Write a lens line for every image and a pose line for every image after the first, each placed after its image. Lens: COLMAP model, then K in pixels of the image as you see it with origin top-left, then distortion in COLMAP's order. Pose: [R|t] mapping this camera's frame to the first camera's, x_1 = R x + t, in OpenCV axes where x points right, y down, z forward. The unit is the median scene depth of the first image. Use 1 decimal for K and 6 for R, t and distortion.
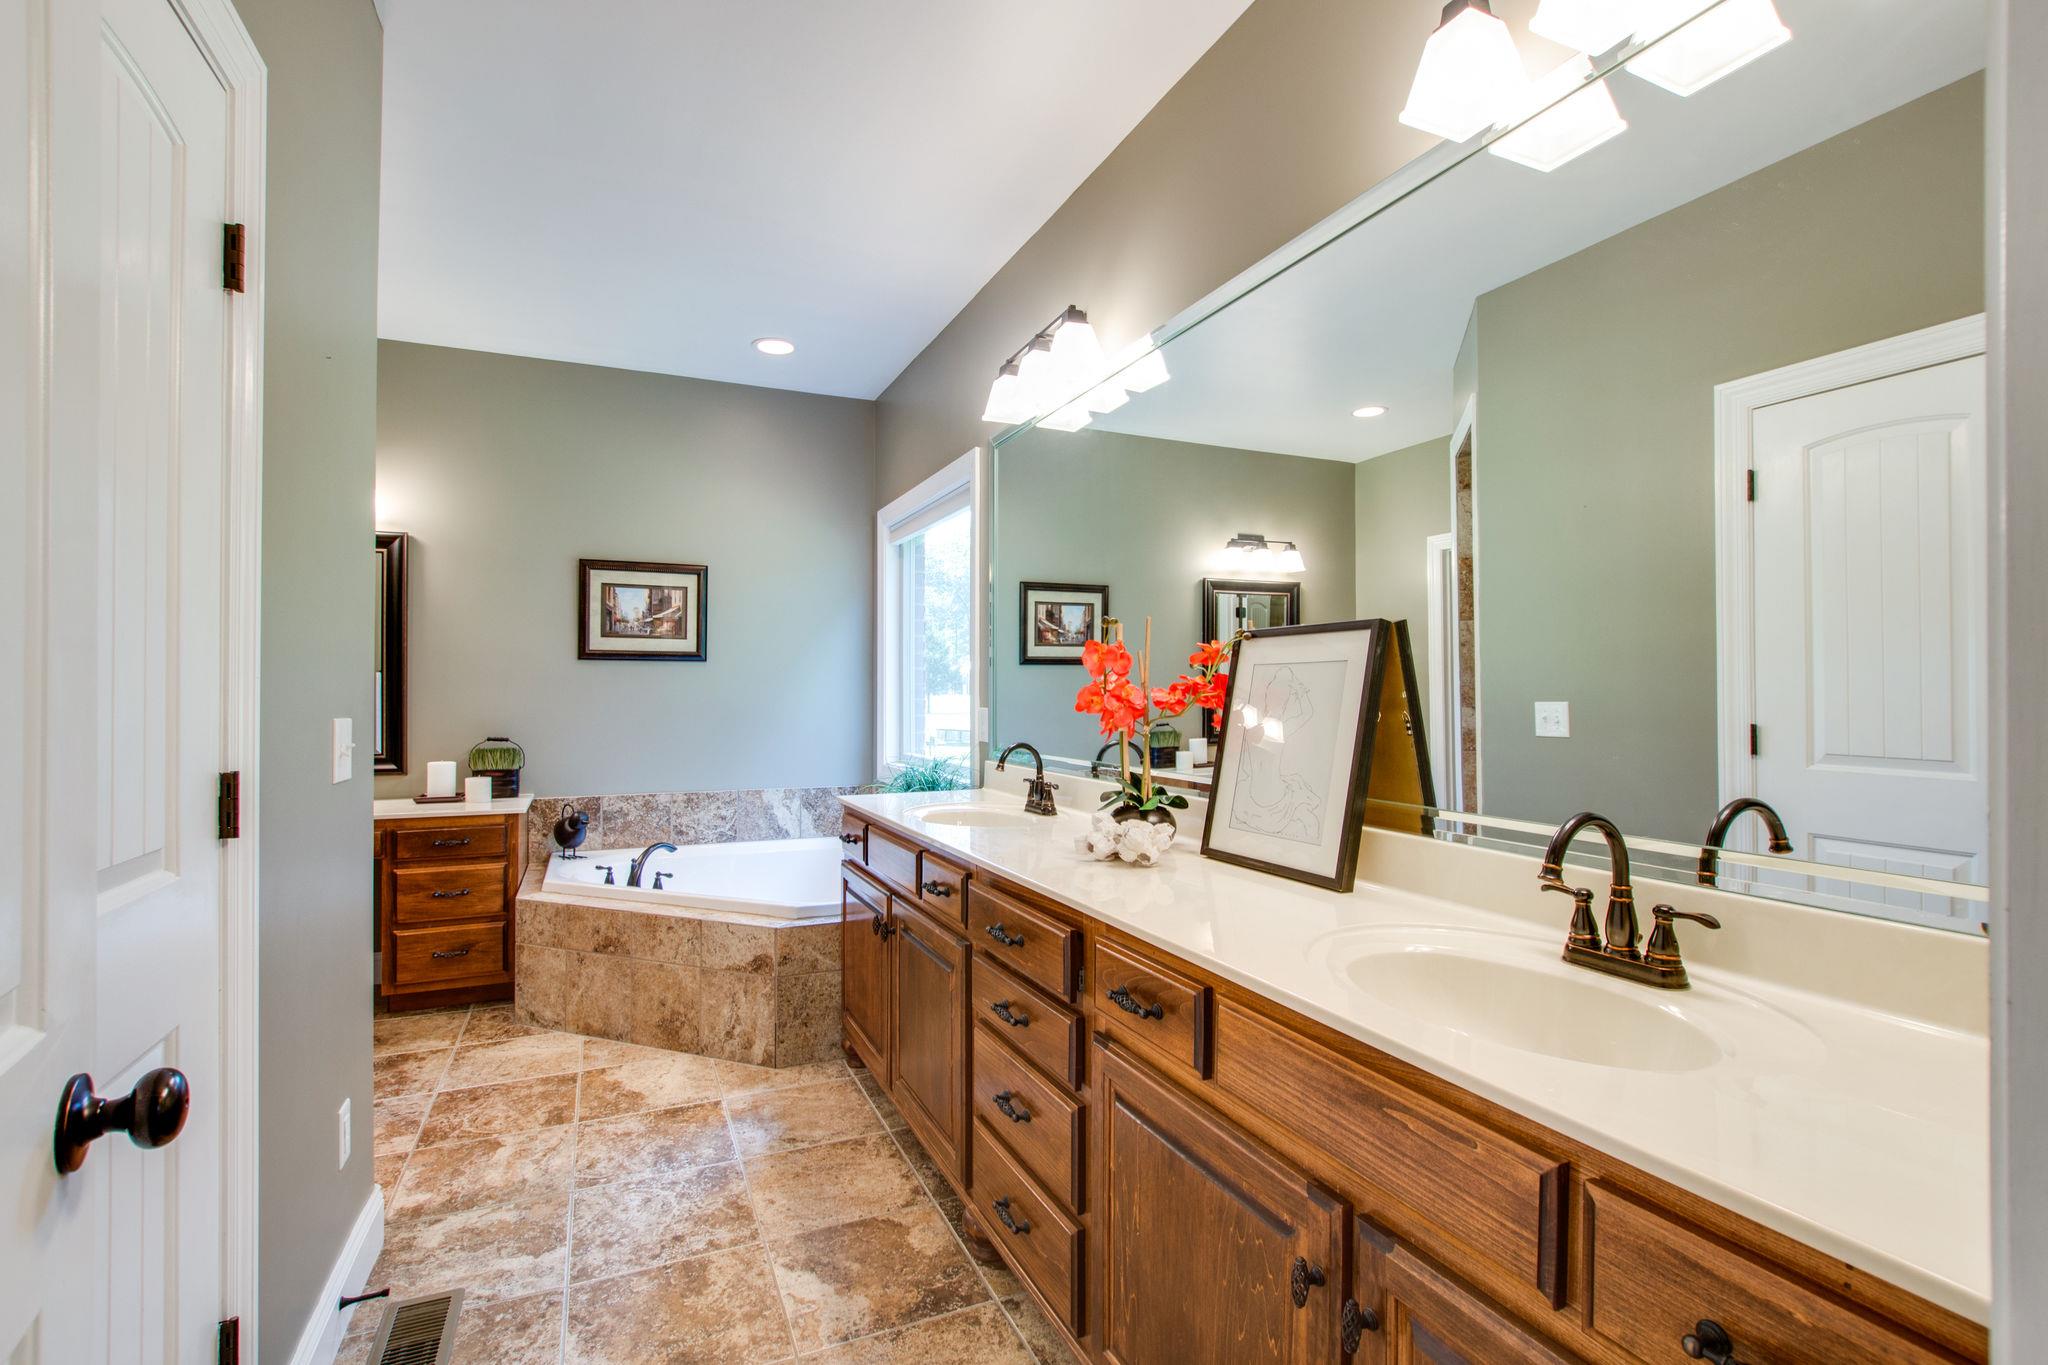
lens RADIAL K [[939.6, 0, 1019.1], [0, 939.6, 686.5], [0, 0, 1]] dist [-0.012653, 0.000468]
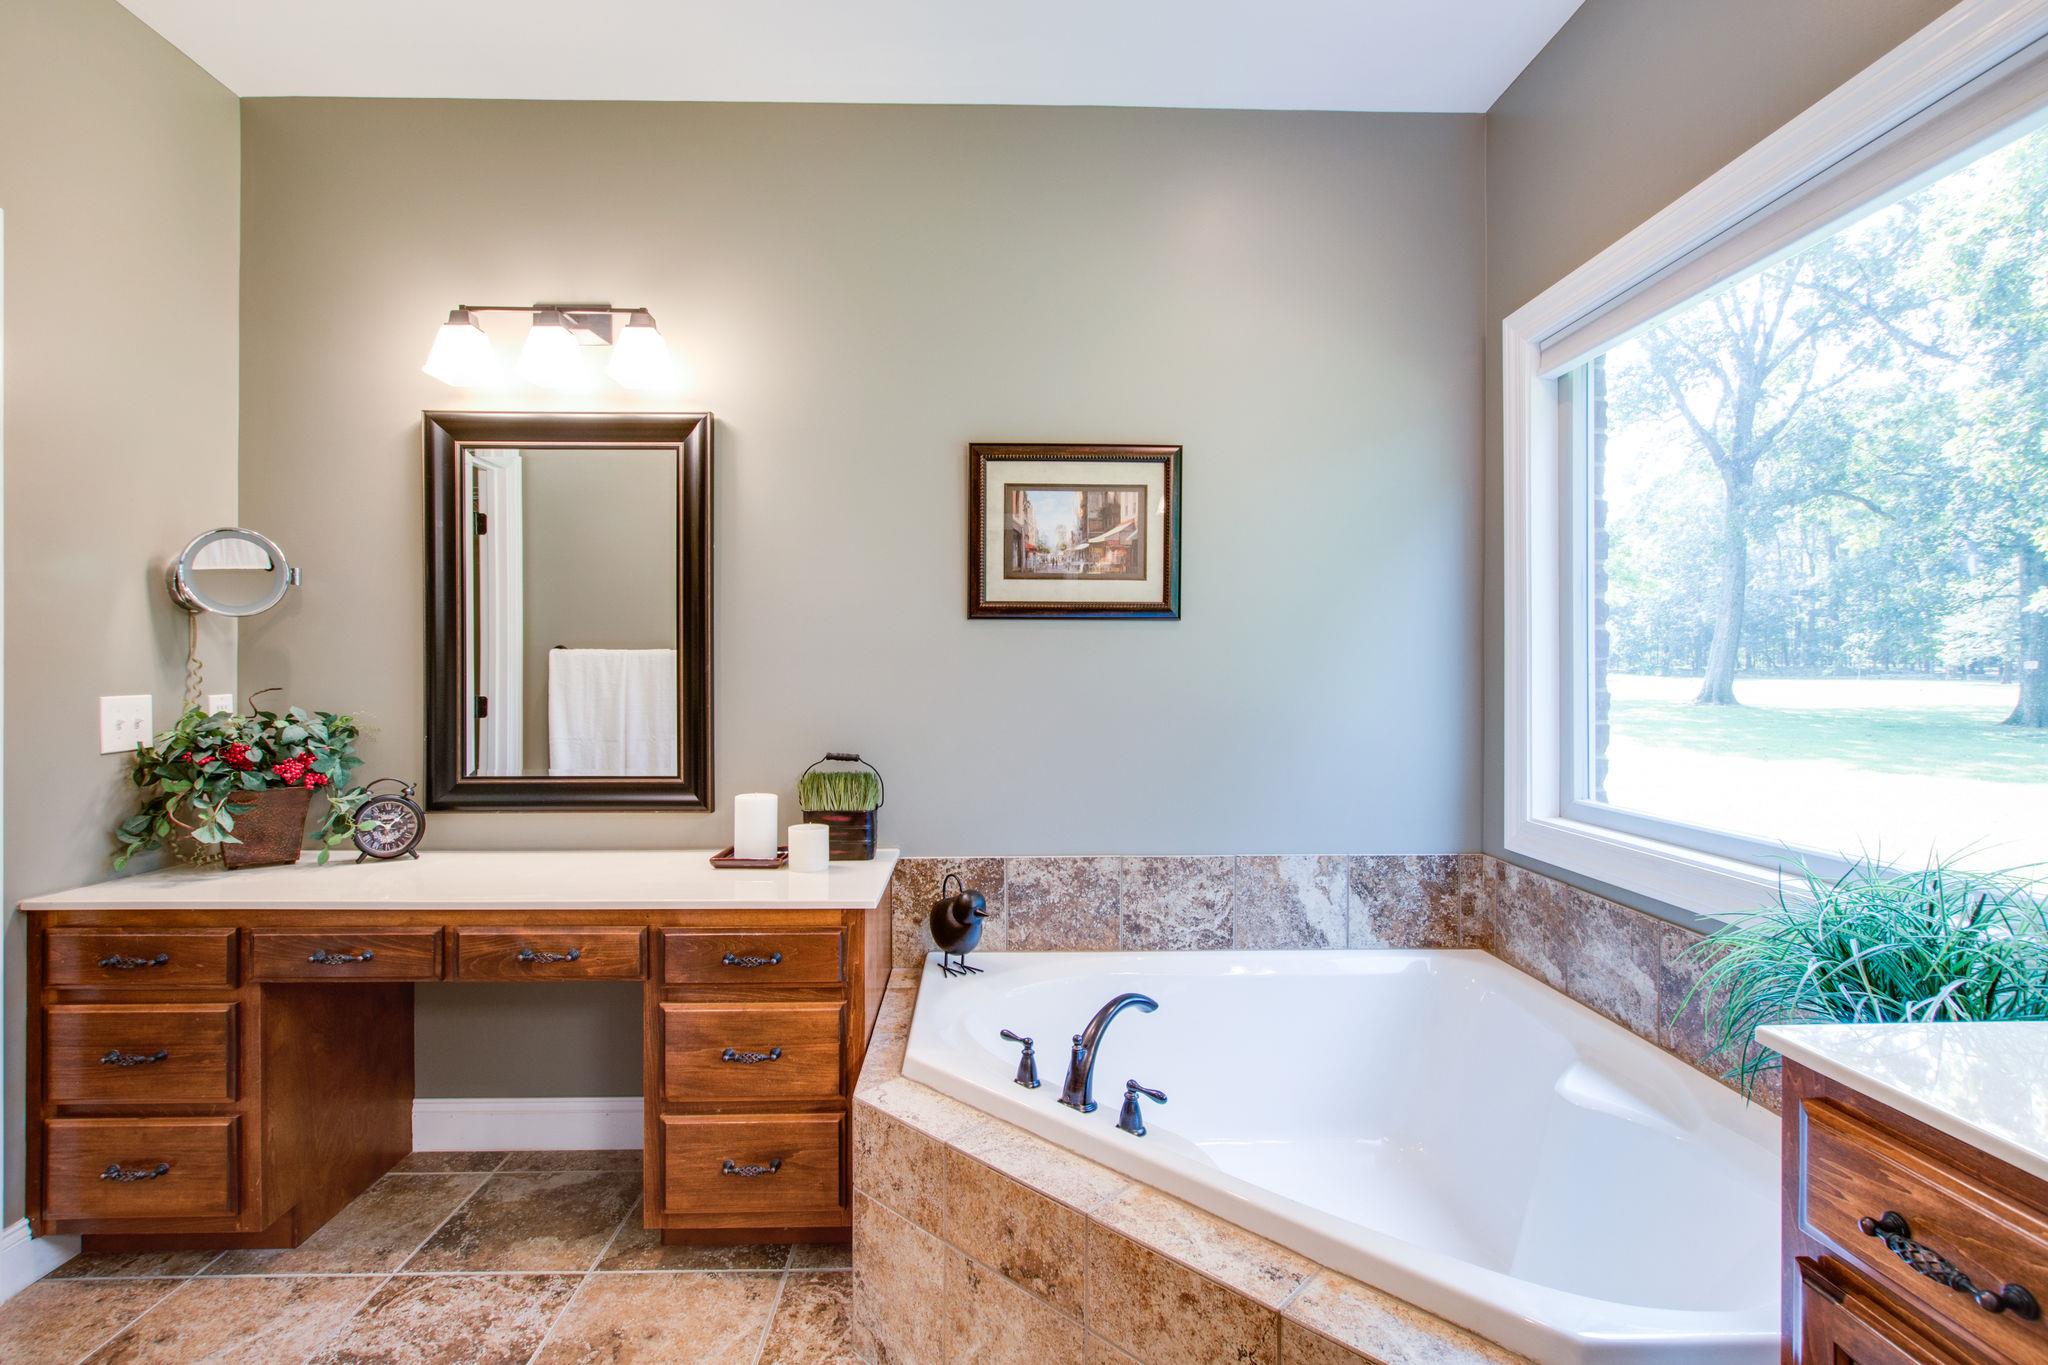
lens RADIAL K [[939.6, 0, 1023.5], [0, 939.6, 671.9], [0, 0, 1]] dist [-0.012653, 0.000468]
pose [[0.928140, -0.000562, -0.372232, -0.233927], [0.003262, 0.999973, 0.006625, -0.000295], [0.372218, -0.007363, 0.928116, 0.497982]]
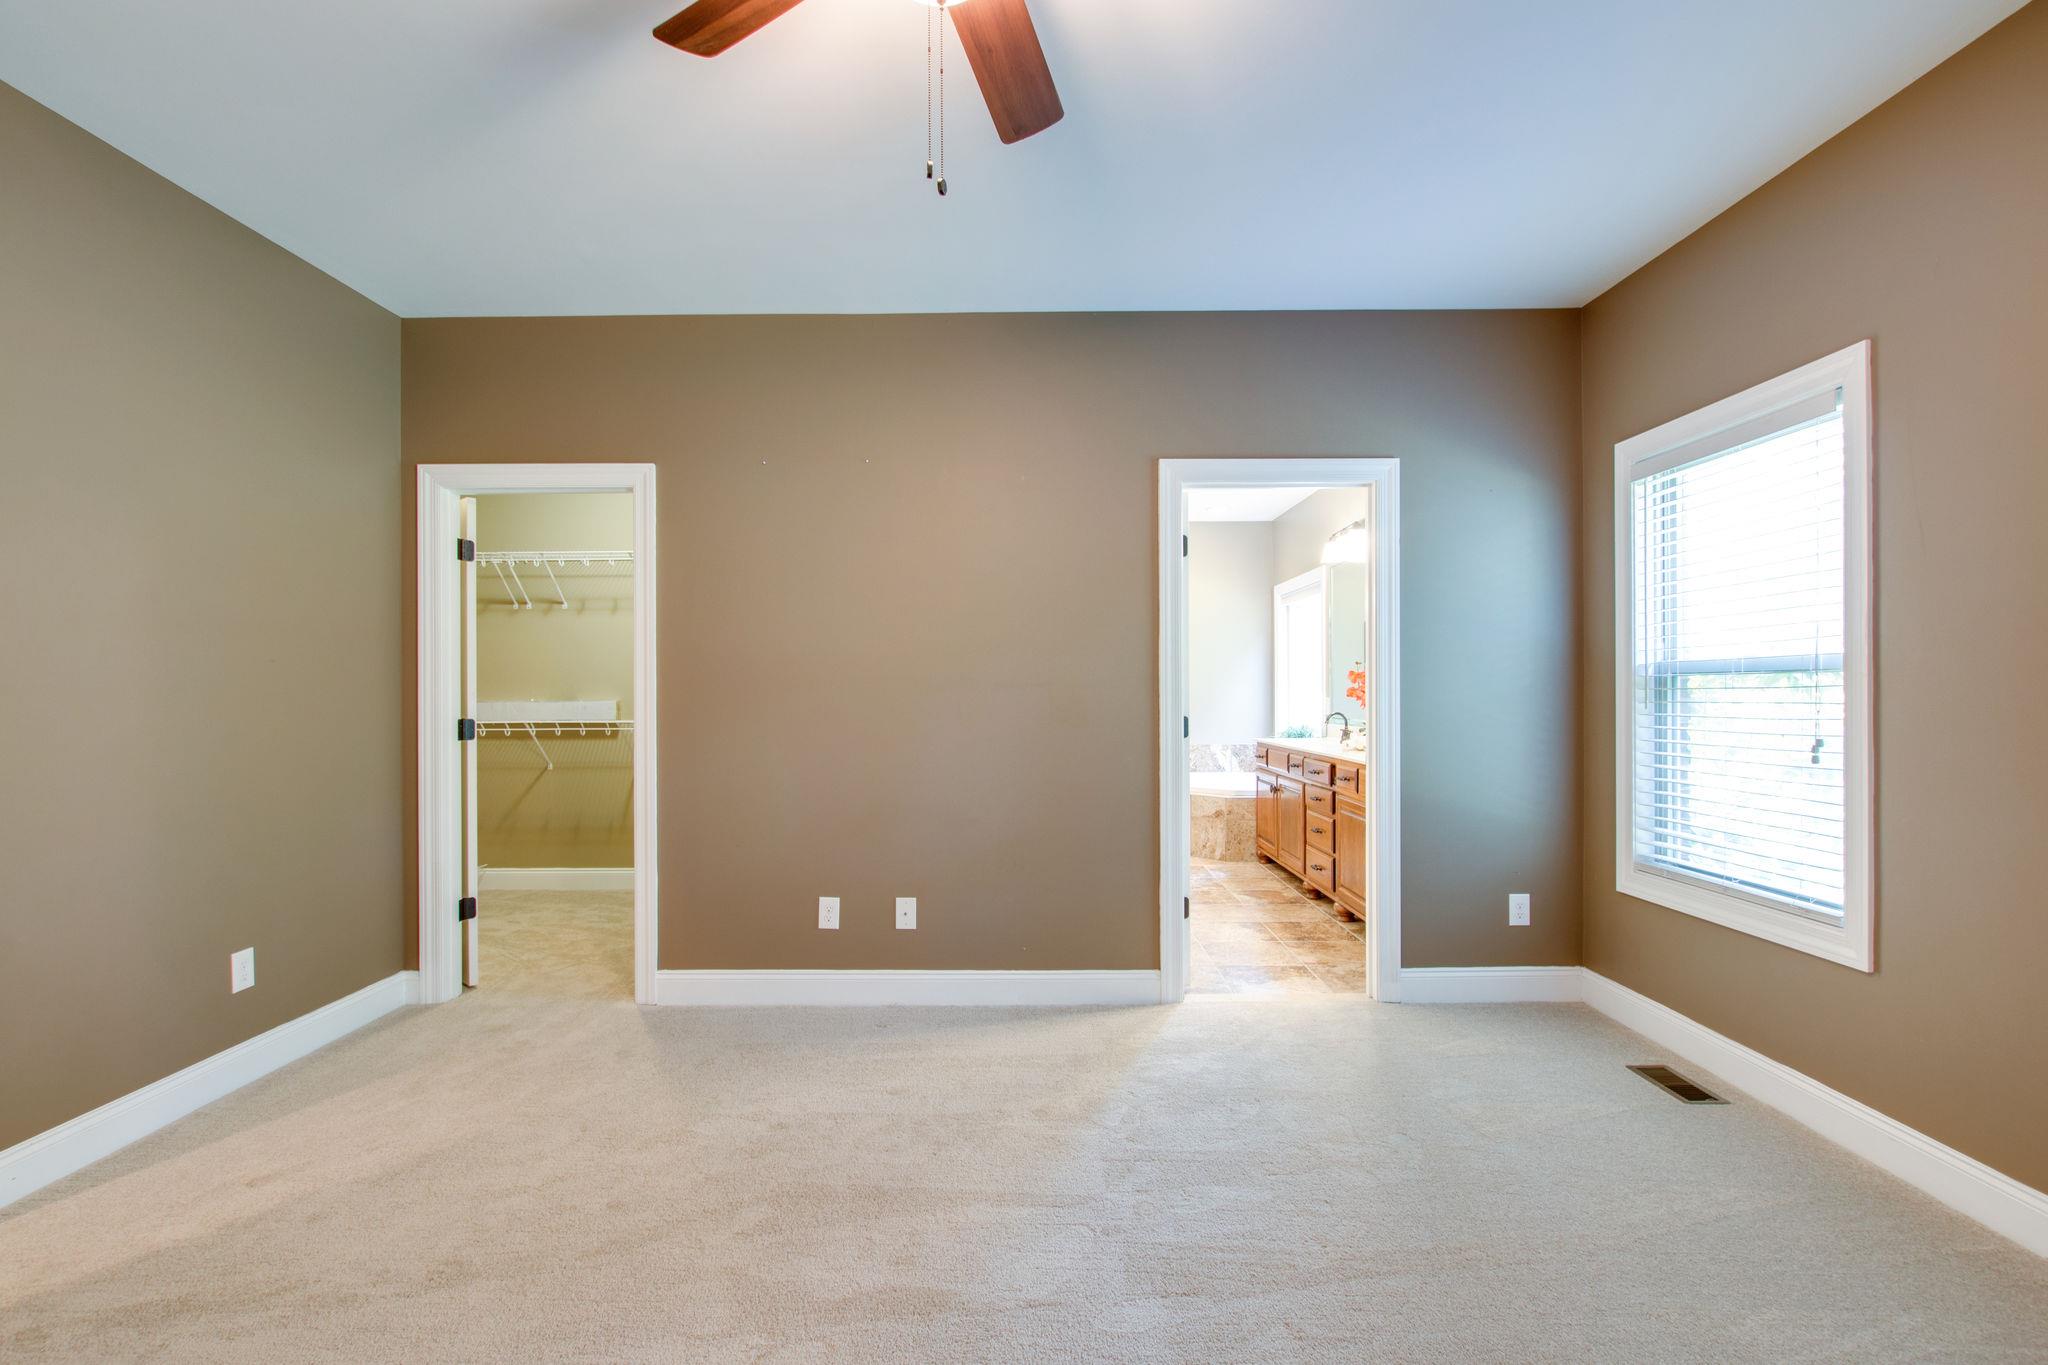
lens RADIAL K [[939.6, 0, 1022.1], [0, 939.6, 687.1], [0, 0, 1]] dist [-0.012653, 0.000468]
pose [[0.911557, -0.006723, -0.411118, 0.158744], [0.007885, 0.999968, 0.001129, -0.006219], [0.411097, -0.004271, 0.911581, -0.899215]]
